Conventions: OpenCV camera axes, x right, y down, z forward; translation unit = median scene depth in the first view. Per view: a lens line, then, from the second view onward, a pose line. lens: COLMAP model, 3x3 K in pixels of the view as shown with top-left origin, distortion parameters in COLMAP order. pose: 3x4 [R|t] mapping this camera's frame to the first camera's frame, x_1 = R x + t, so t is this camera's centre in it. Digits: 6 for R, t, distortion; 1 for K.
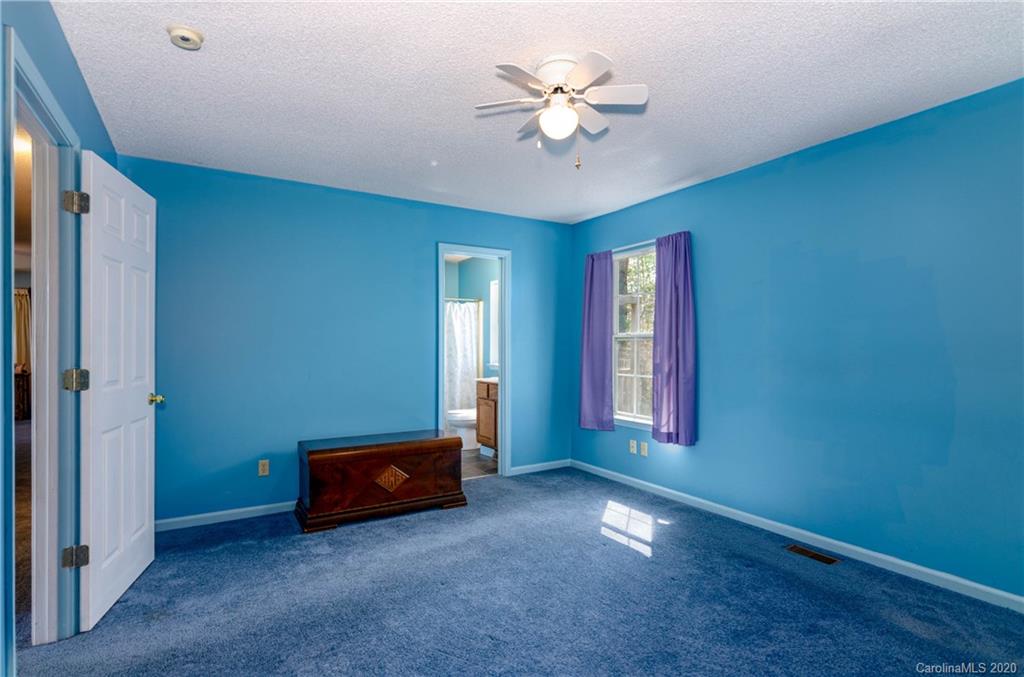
lens RADIAL K [[510.6, 0, 516.8], [0, 510.6, 340.5], [0, 0, 1]] dist [-0.006734, 0.002152]
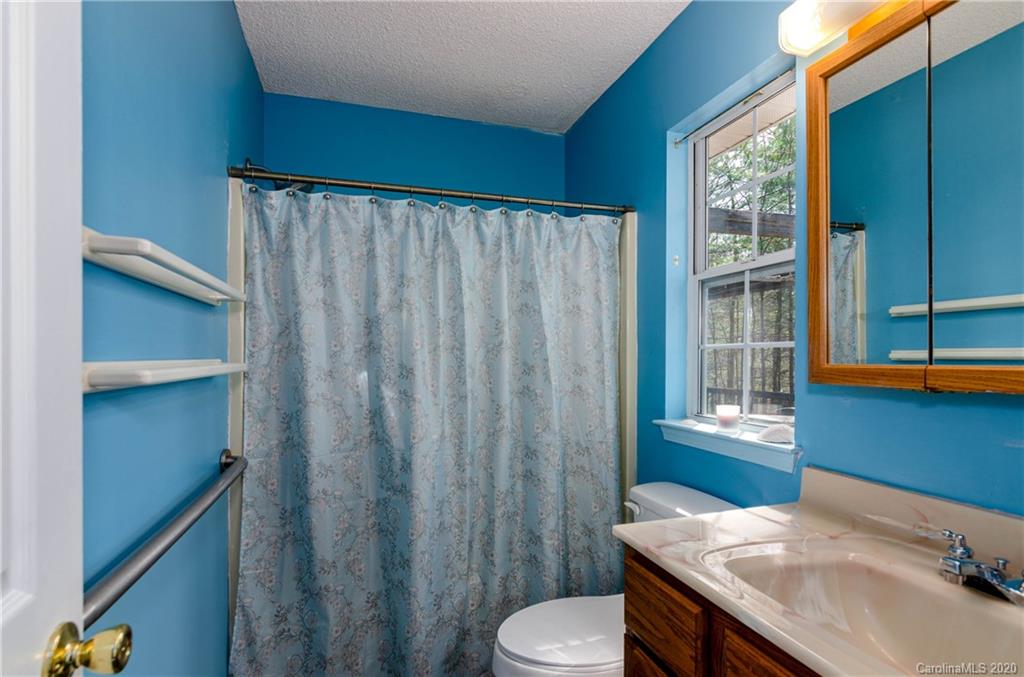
lens RADIAL K [[510.6, 0, 515.1], [0, 510.6, 335.8], [0, 0, 1]] dist [-0.006734, 0.002152]
pose [[0.961512, -0.003582, -0.274739, -0.054371], [0.003485, 0.999994, -0.000841, -0.001836], [0.274741, -0.000149, 0.961518, 0.699944]]
